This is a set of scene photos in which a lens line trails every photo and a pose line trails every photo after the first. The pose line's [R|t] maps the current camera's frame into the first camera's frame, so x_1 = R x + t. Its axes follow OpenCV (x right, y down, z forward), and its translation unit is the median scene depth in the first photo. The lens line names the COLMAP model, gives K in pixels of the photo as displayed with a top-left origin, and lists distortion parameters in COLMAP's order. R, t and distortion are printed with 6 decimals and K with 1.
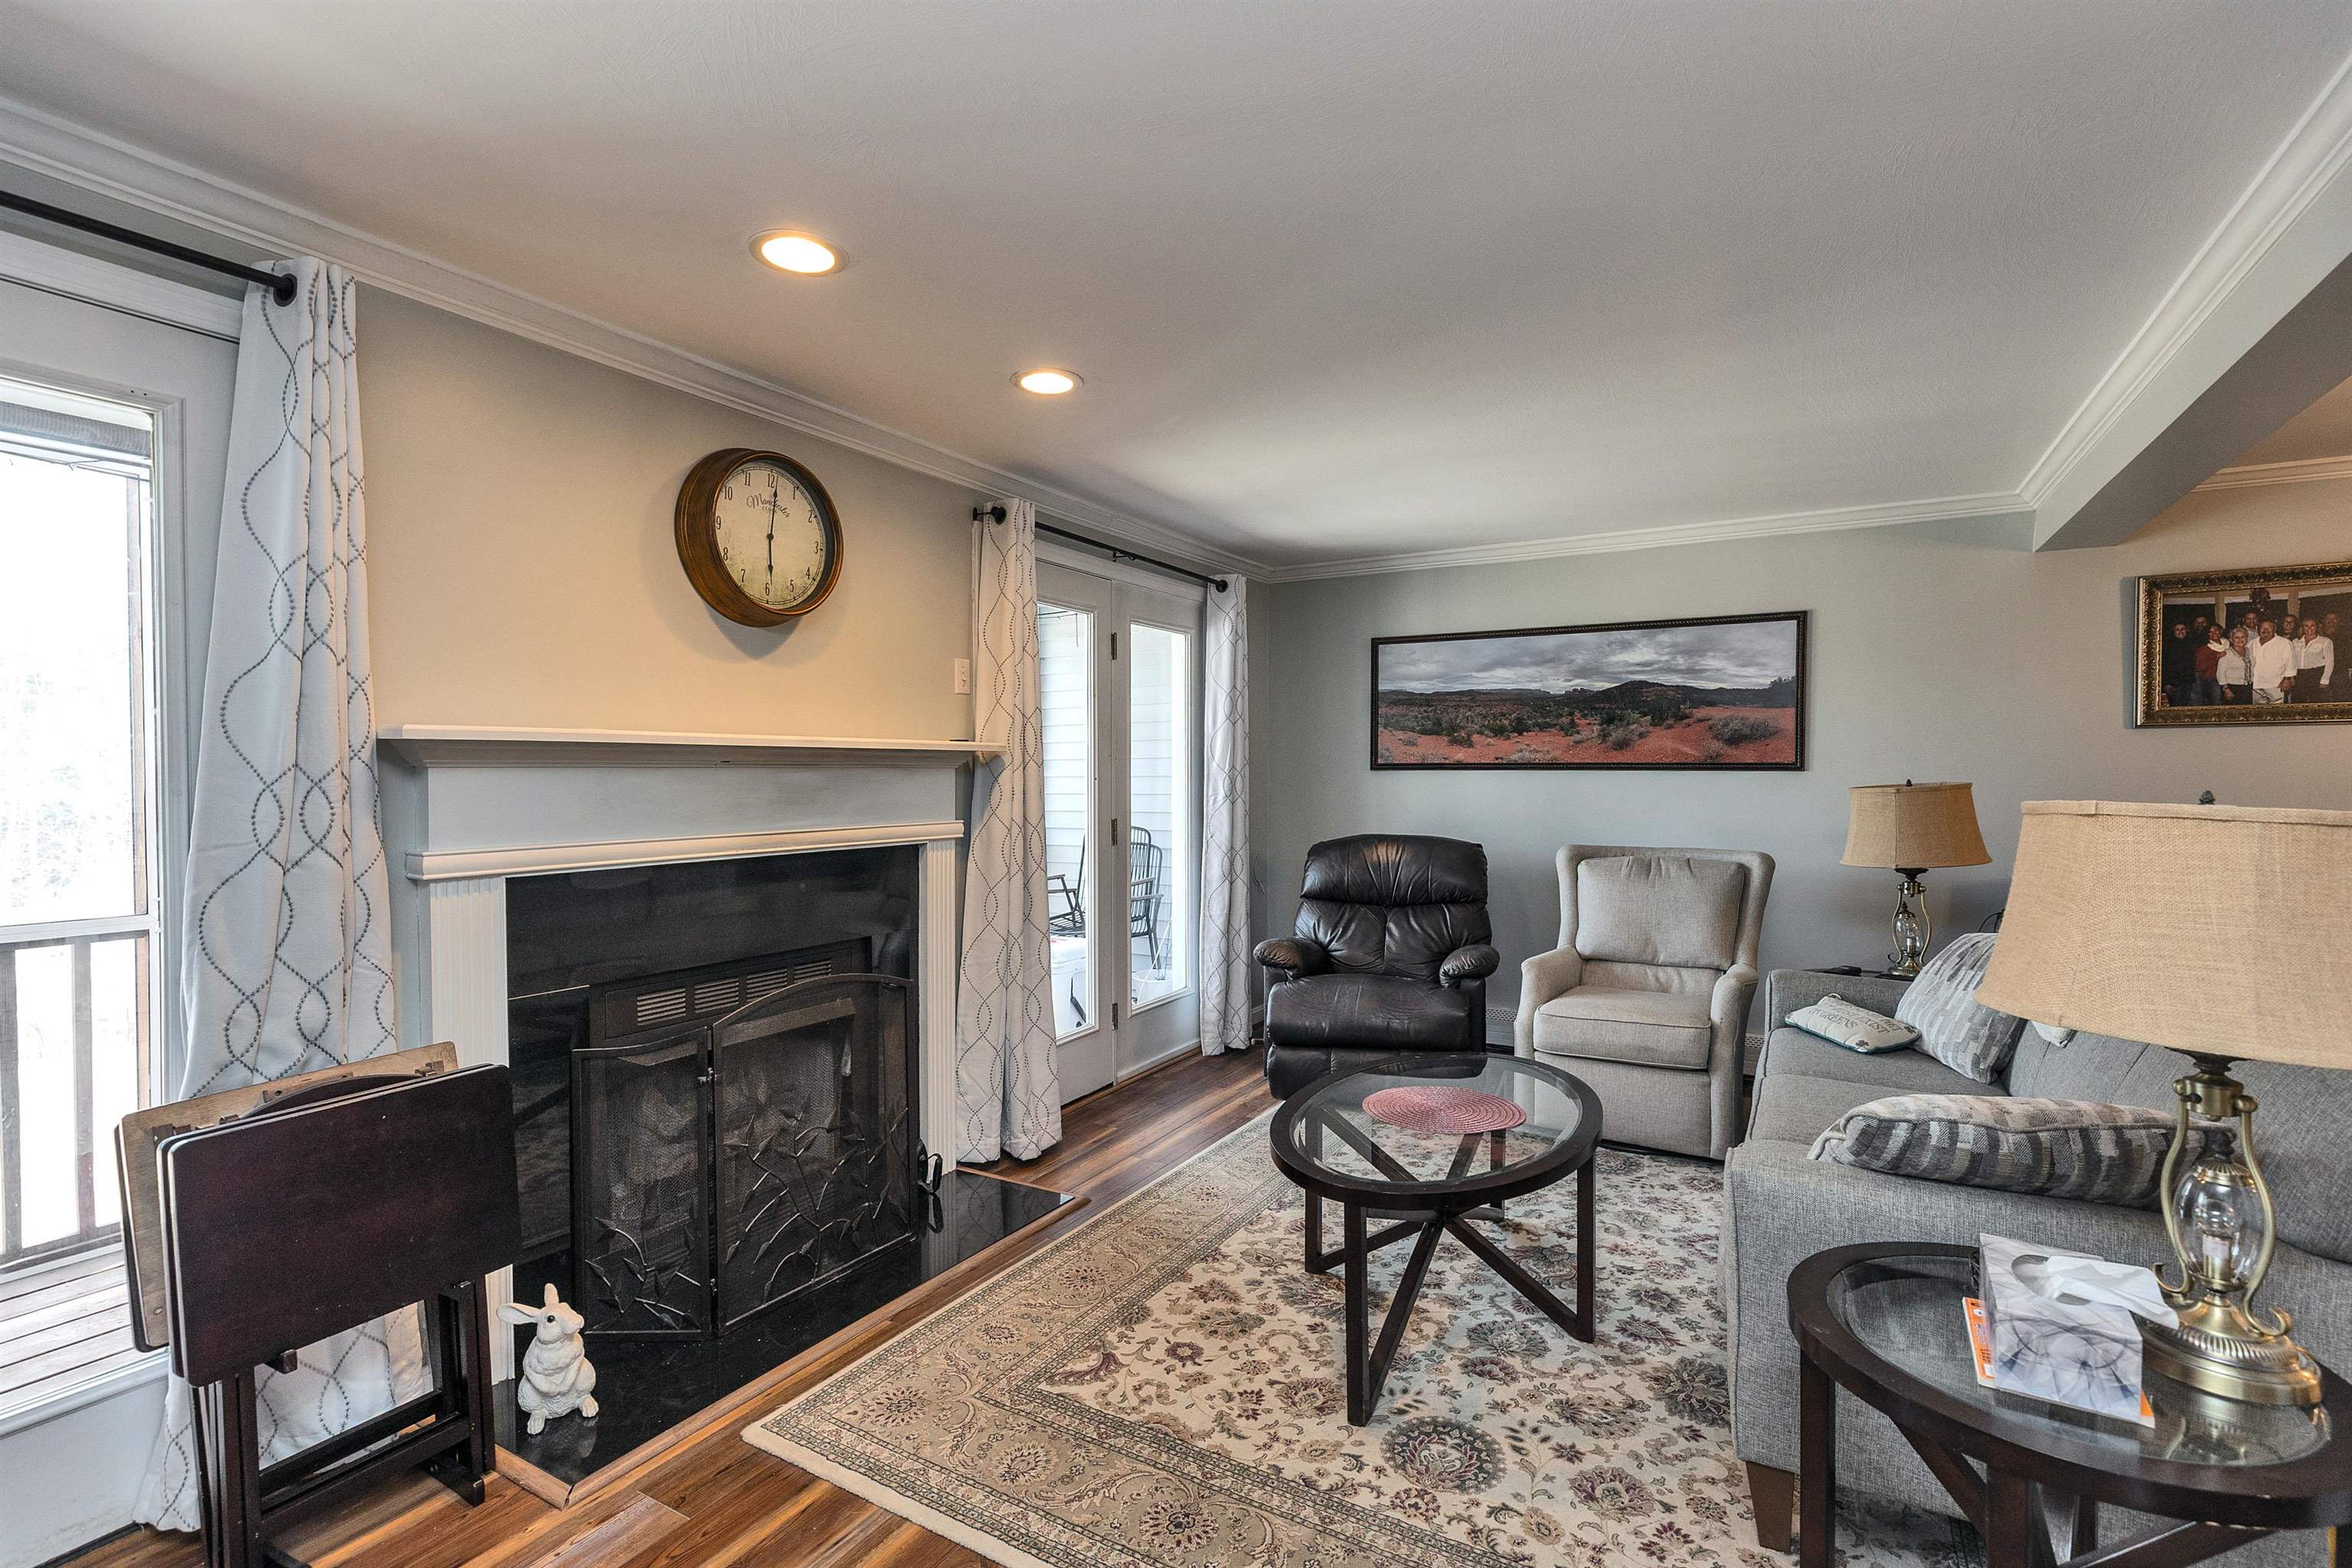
lens RADIAL K [[1072.3, 0, 1181.6], [0, 1072.3, 787.0], [0, 0, 1]] dist [0.004498, -0.000729]
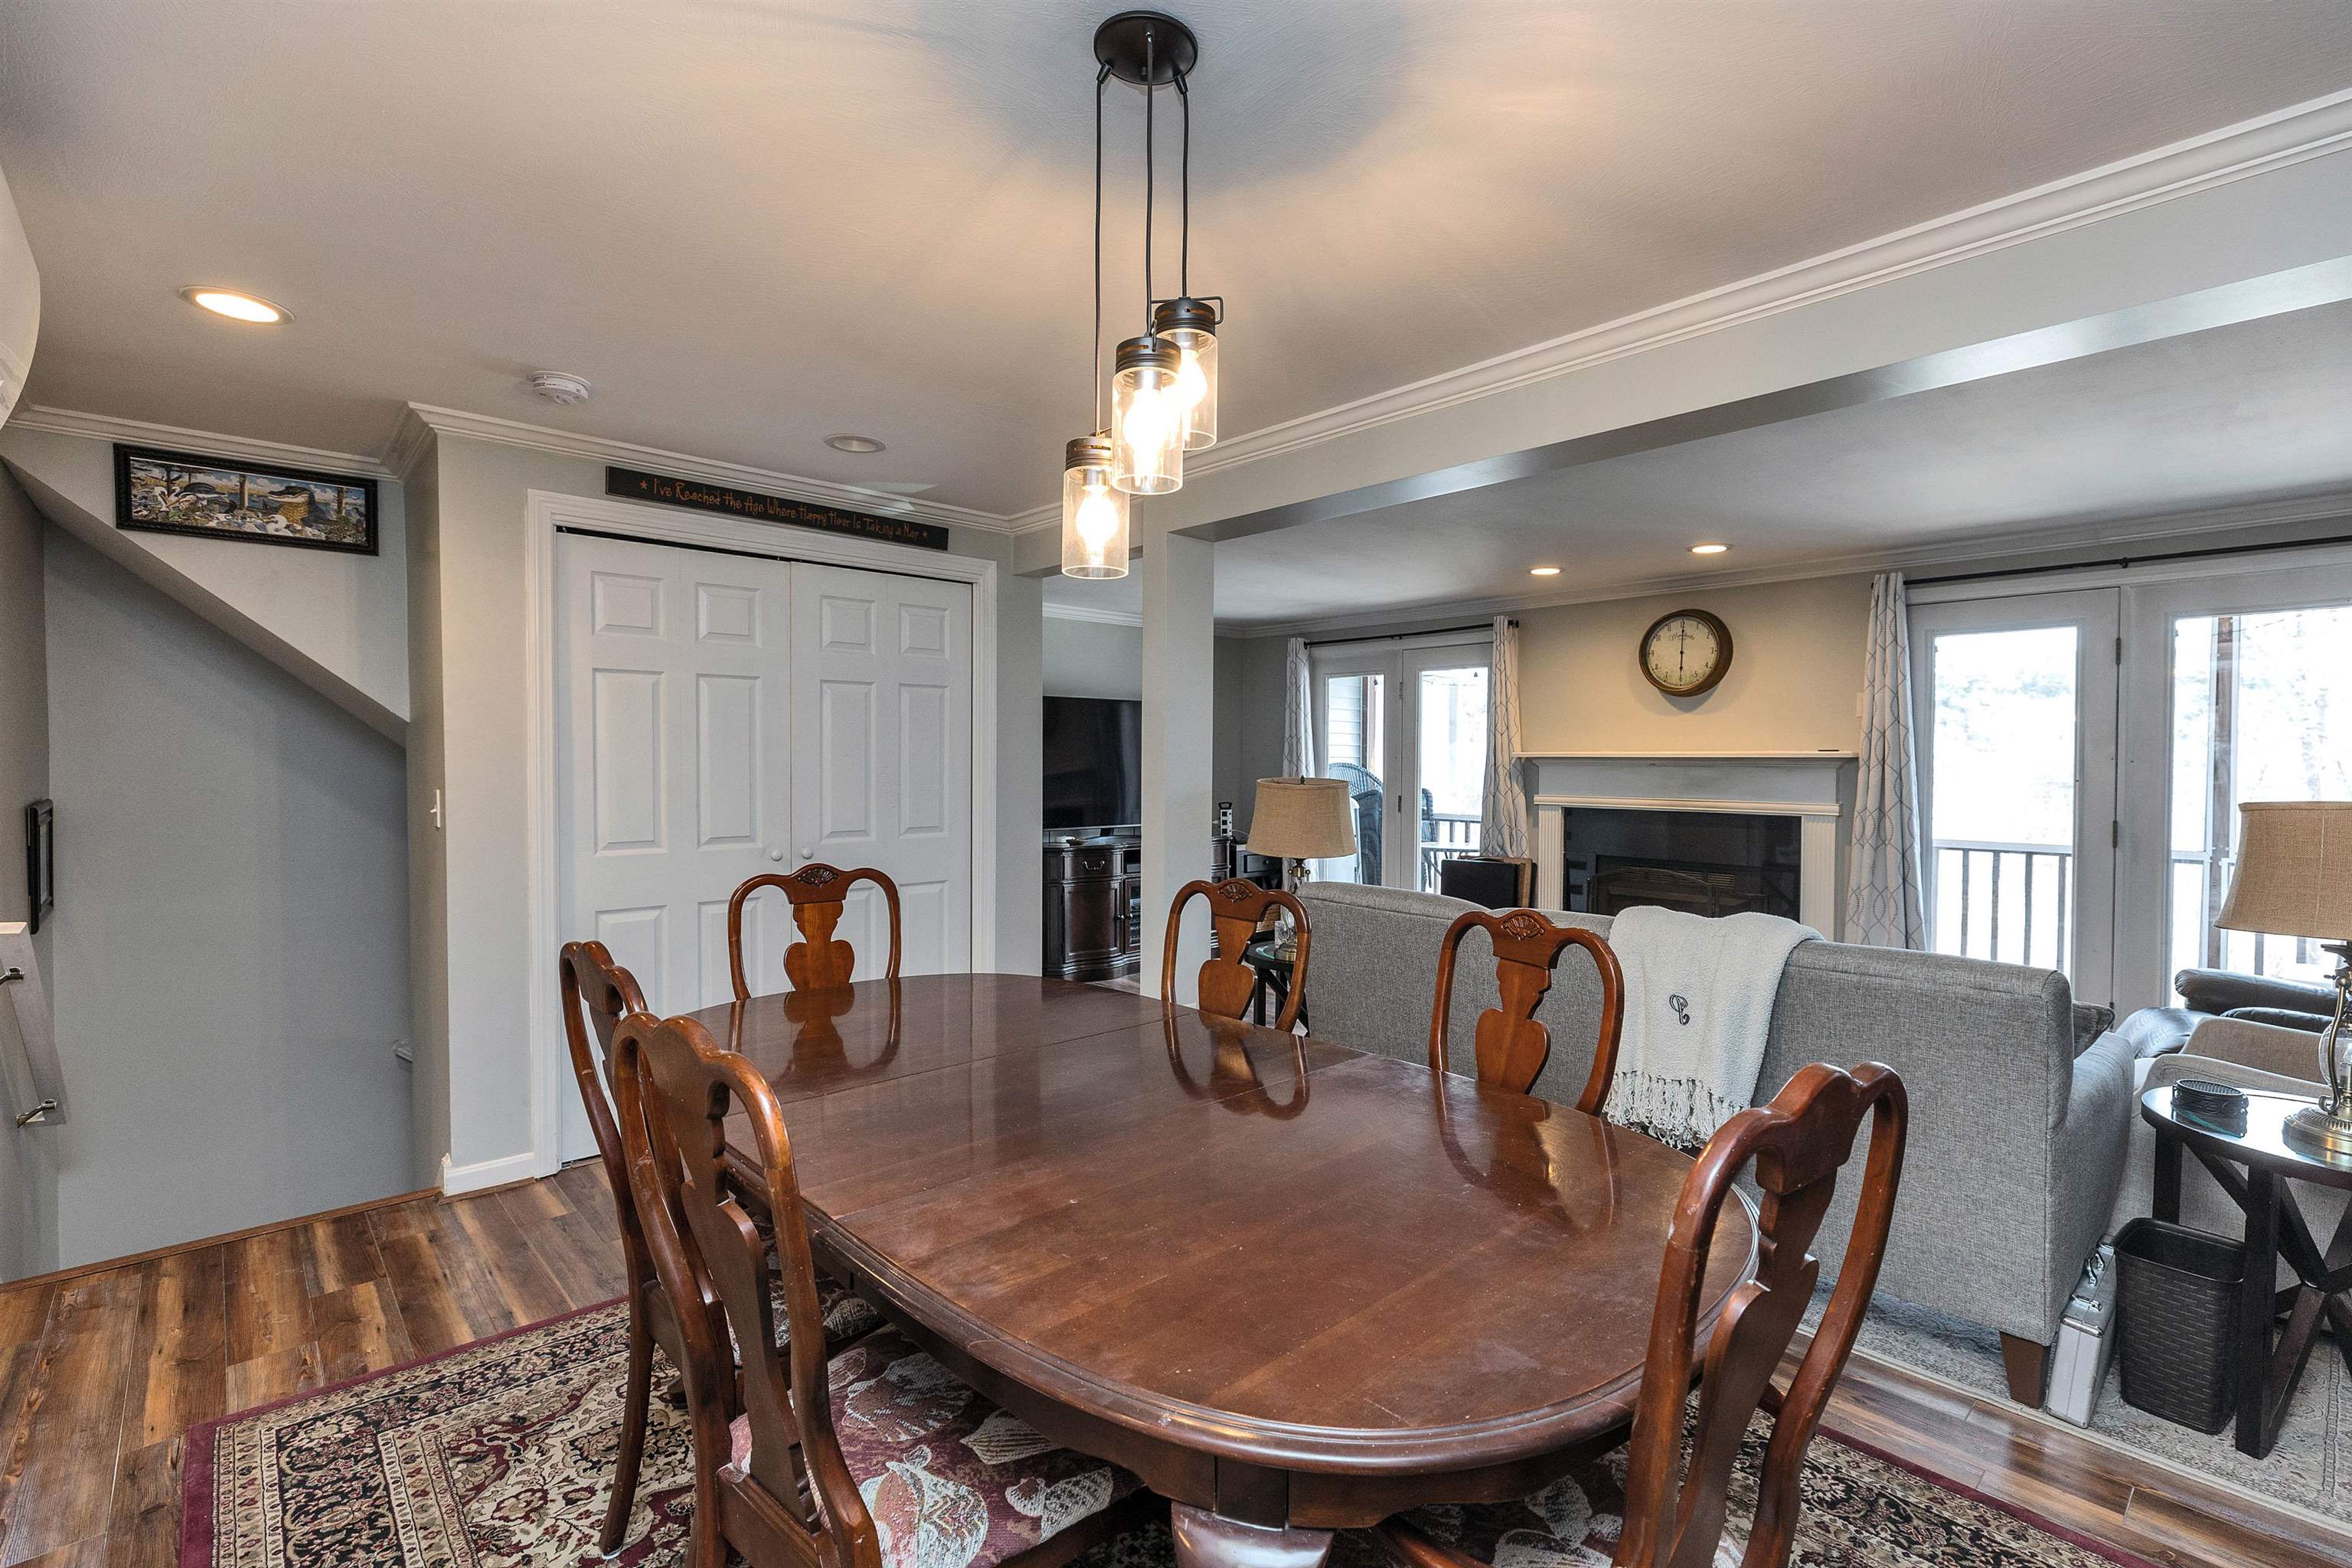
lens RADIAL K [[1072.3, 0, 1181.6], [0, 1072.3, 787.0], [0, 0, 1]] dist [0.004498, -0.000729]
pose [[-0.291643, 0.021332, -0.956289, 1.791892], [-0.021450, 0.999354, 0.028835, -0.019091], [0.956287, 0.028922, -0.290998, 0.684793]]
